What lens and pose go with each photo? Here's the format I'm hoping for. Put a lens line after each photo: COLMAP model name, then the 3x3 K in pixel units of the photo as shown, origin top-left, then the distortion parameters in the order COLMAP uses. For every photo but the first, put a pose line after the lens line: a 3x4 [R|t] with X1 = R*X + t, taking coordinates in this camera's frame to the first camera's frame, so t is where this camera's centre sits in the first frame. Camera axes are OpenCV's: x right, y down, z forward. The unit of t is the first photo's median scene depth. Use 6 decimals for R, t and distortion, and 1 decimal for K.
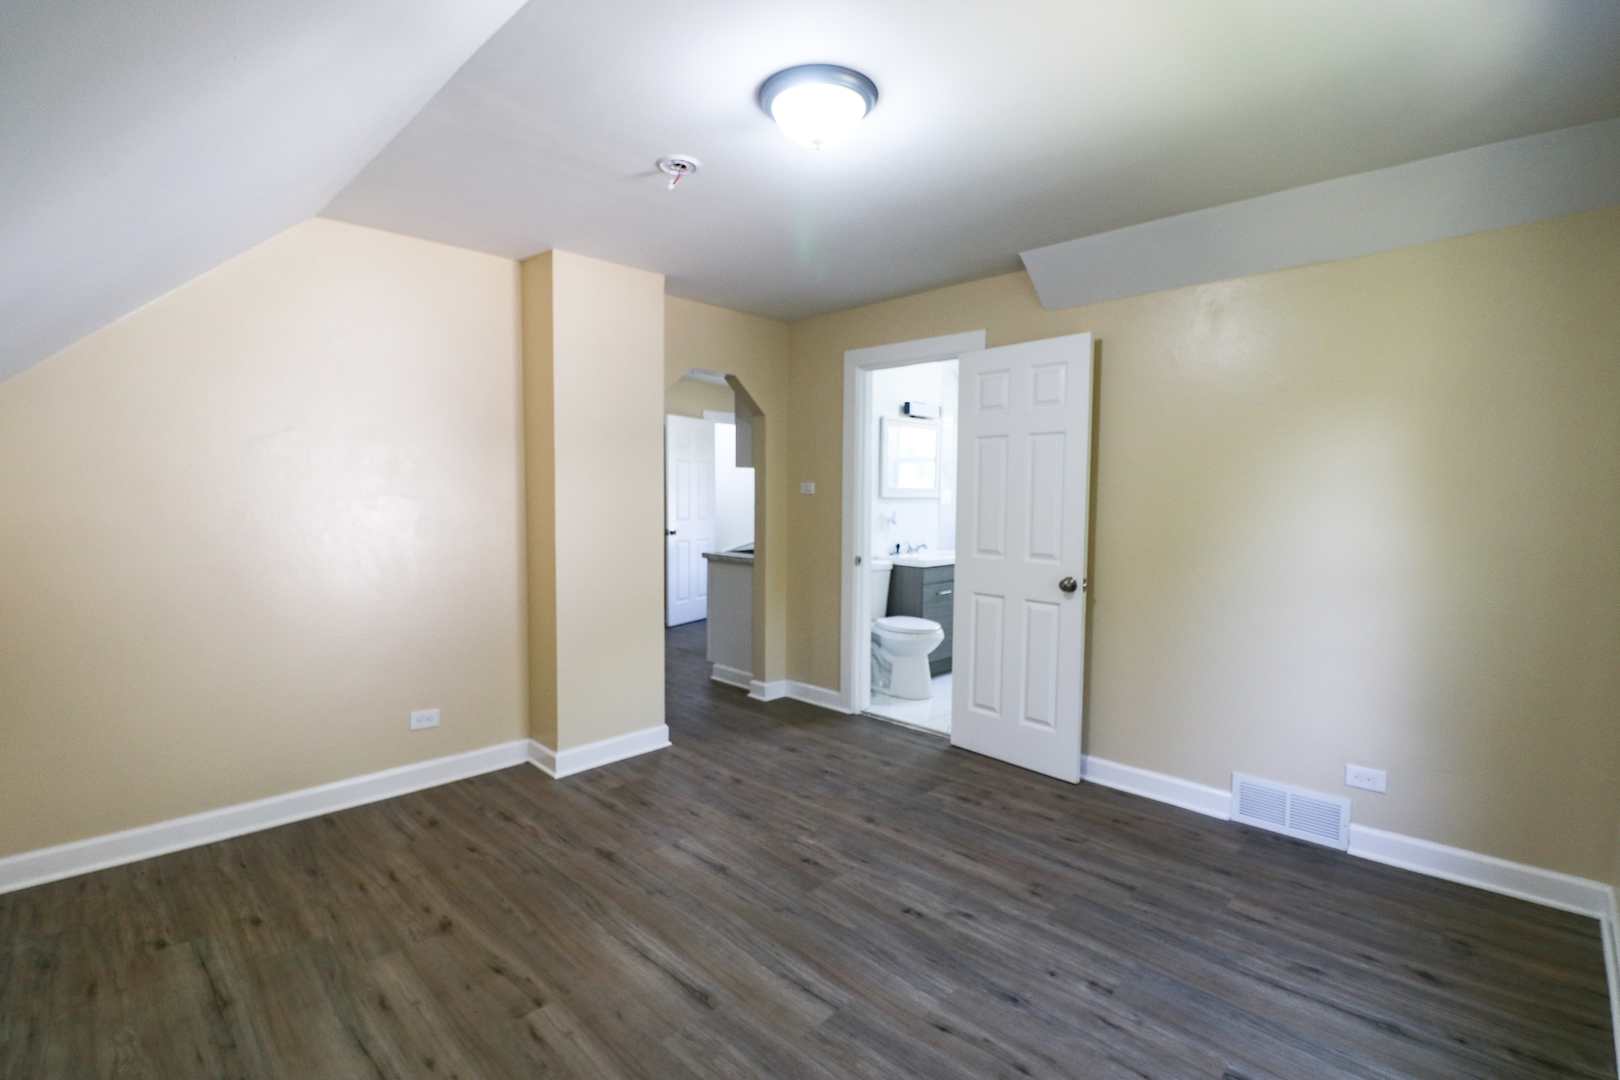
lens RADIAL K [[745.9, 0, 811.2], [0, 745.9, 541.3], [0, 0, 1]] dist [-0.013221, -0.000978]
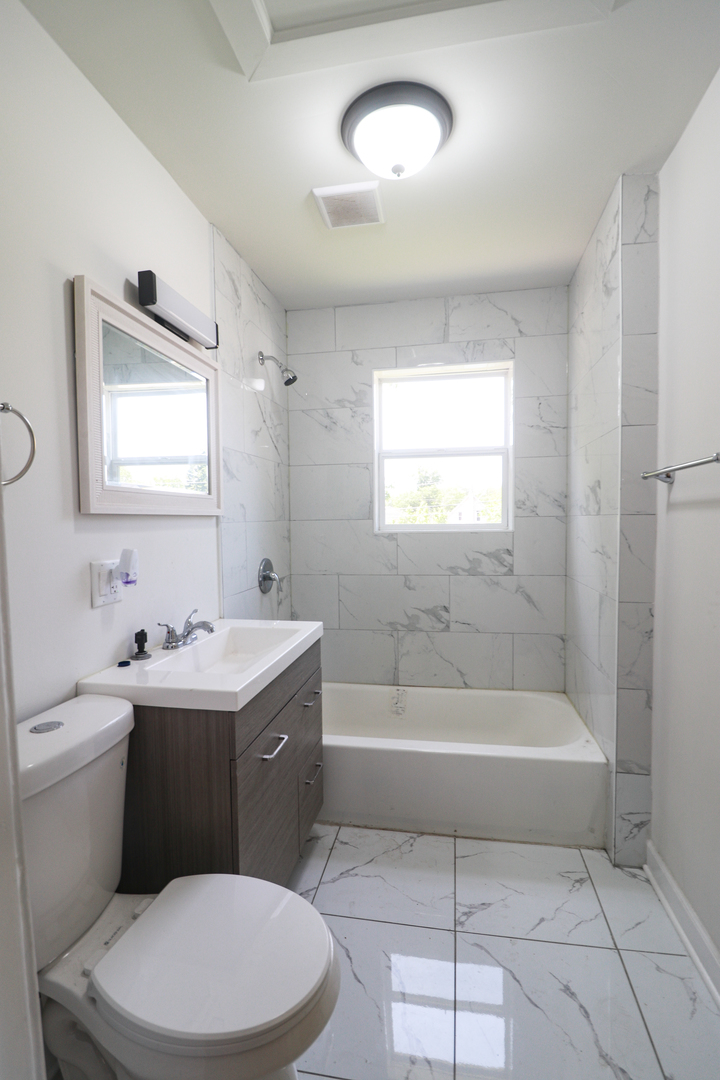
lens RADIAL K [[497.3, 0, 366.1], [0, 497.3, 540.8], [0, 0, 1]] dist [-0.013221, -0.000978]
pose [[0.828144, -0.039209, 0.559143, 0.071851], [0.054574, 0.998451, -0.010815, -0.034407], [-0.557853, 0.039471, 0.829001, 0.720908]]
